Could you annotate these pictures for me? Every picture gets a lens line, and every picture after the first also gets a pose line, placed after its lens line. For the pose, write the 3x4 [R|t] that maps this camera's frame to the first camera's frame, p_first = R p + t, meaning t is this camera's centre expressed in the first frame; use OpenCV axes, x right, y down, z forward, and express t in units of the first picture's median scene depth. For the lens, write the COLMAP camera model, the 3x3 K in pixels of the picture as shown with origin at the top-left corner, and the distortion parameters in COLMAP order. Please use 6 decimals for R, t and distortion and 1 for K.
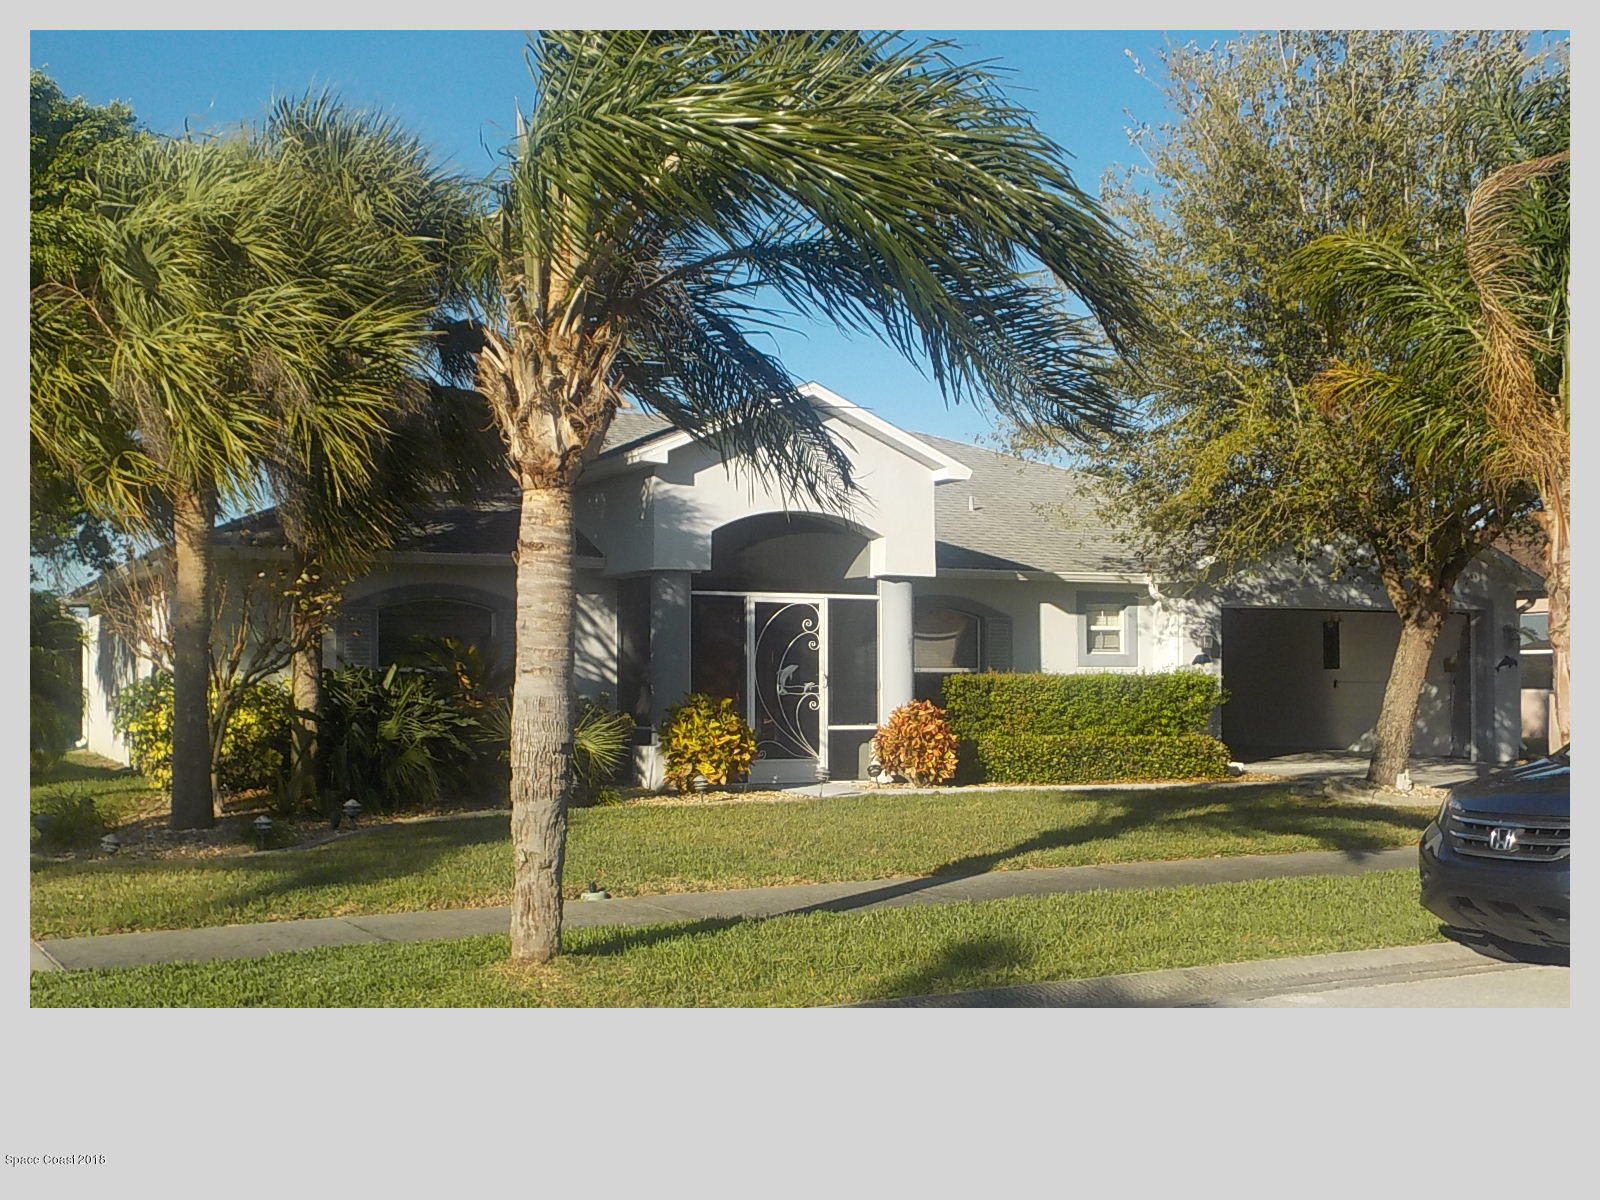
lens RADIAL K [[1747.3, 0, 788.2], [0, 1747.3, 601.8], [0, 0, 1]] dist [-0.019887, 0.000269]
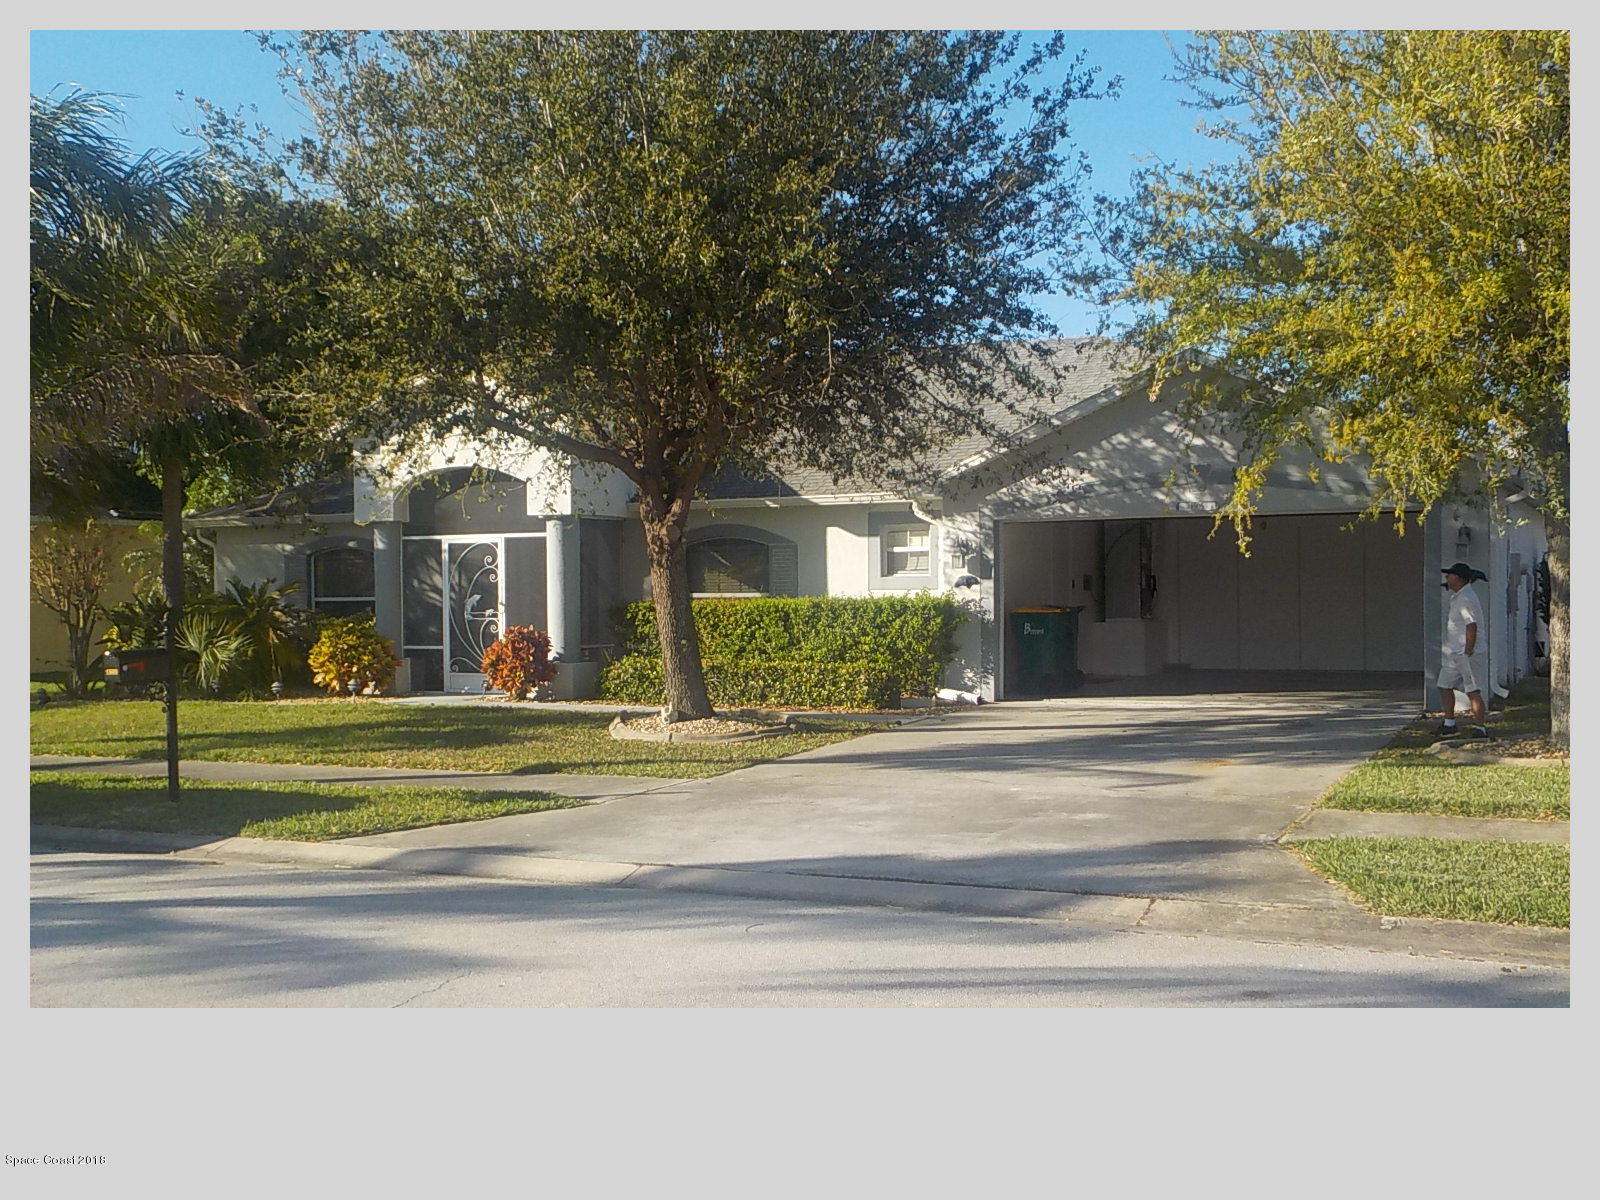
lens RADIAL K [[1747.3, 0, 788.2], [0, 1747.3, 601.8], [0, 0, 1]] dist [-0.019887, 0.000269]
pose [[0.612402, -0.002652, -0.790542, 0.943516], [0.045511, 0.998454, 0.031907, 0.010946], [0.789235, -0.055518, 0.611576, 0.382456]]
